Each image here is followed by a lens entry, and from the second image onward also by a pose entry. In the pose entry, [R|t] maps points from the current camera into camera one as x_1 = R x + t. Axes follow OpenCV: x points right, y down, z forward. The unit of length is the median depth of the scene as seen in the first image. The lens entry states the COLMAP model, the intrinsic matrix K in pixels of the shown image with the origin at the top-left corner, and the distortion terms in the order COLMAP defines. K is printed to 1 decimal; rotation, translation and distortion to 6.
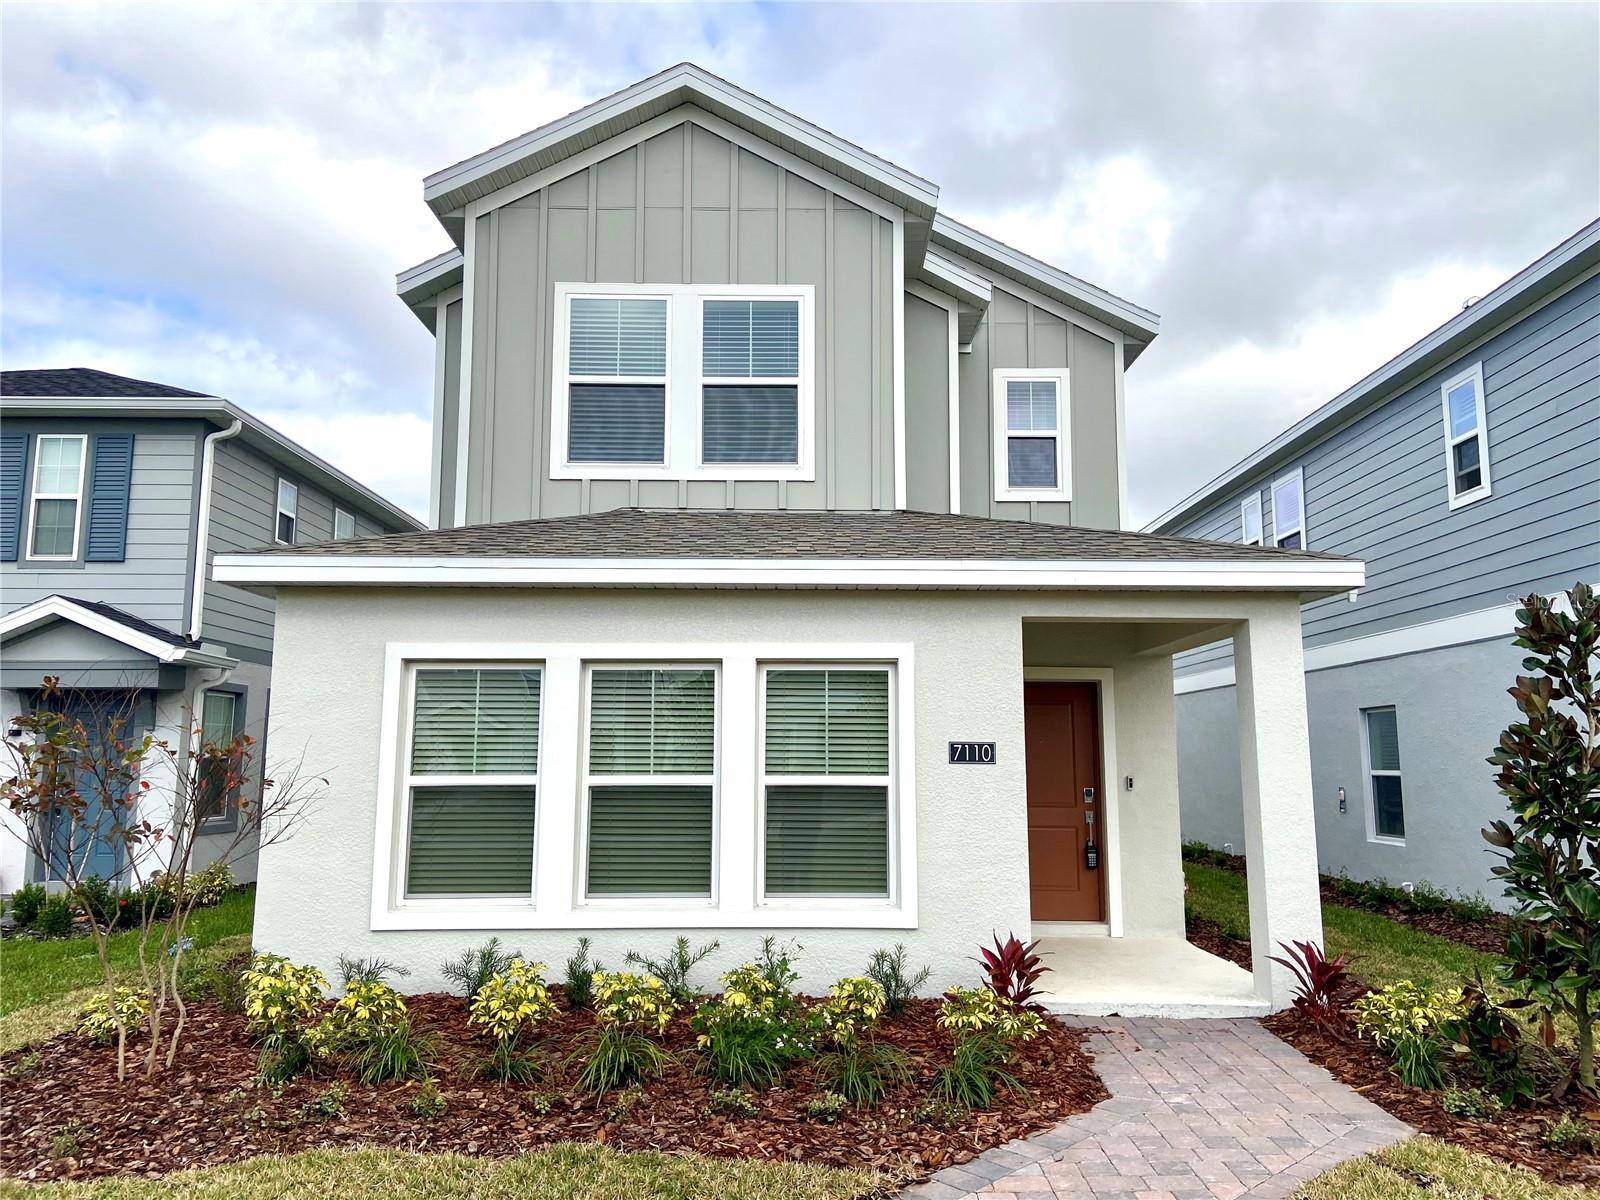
lens RADIAL K [[1264.3, 0, 800.0], [0, 1264.3, 600.0], [0, 0, 1]] dist [0.045188, -0.000560]
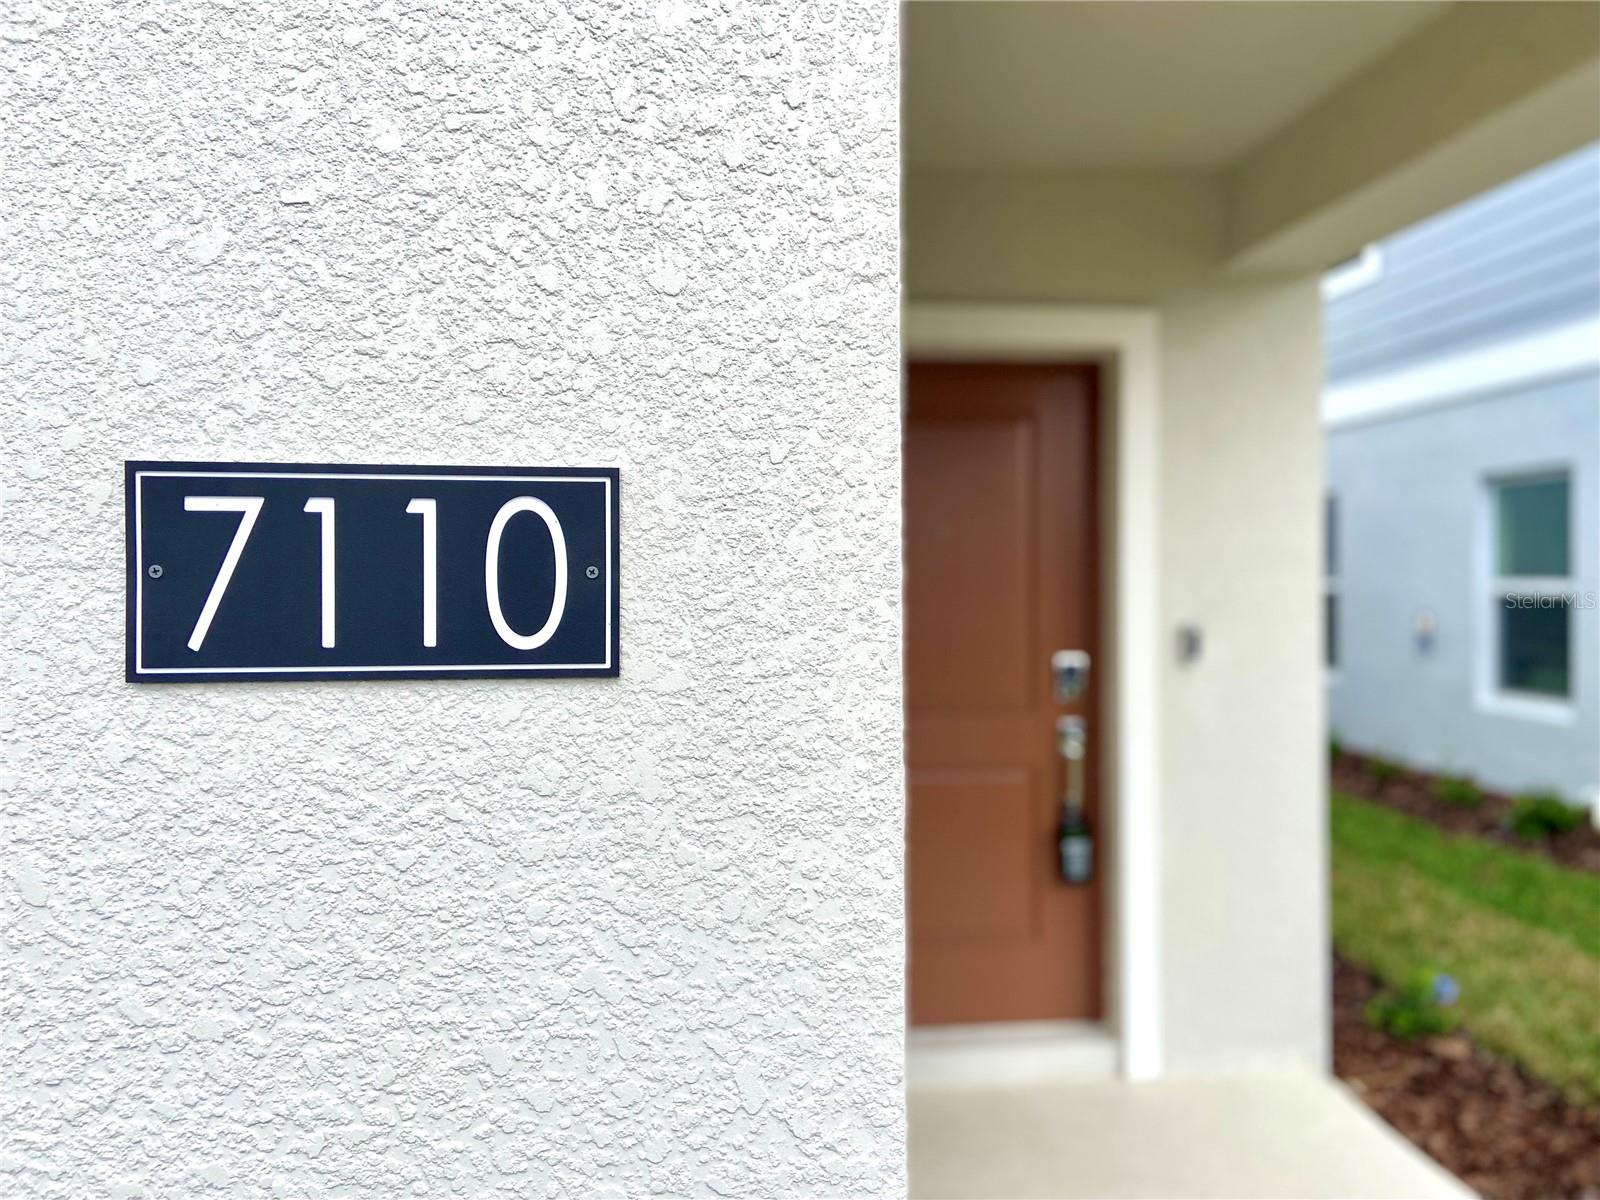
lens RADIAL K [[1264.3, 0, 800.0], [0, 1264.3, 600.0], [0, 0, 1]] dist [0.045188, -0.000560]
pose [[0.995164, -0.004893, 0.098107, 0.118969], [-0.010116, 0.988344, 0.151903, 0.080332], [-0.097707, -0.152161, 0.983514, 0.672307]]
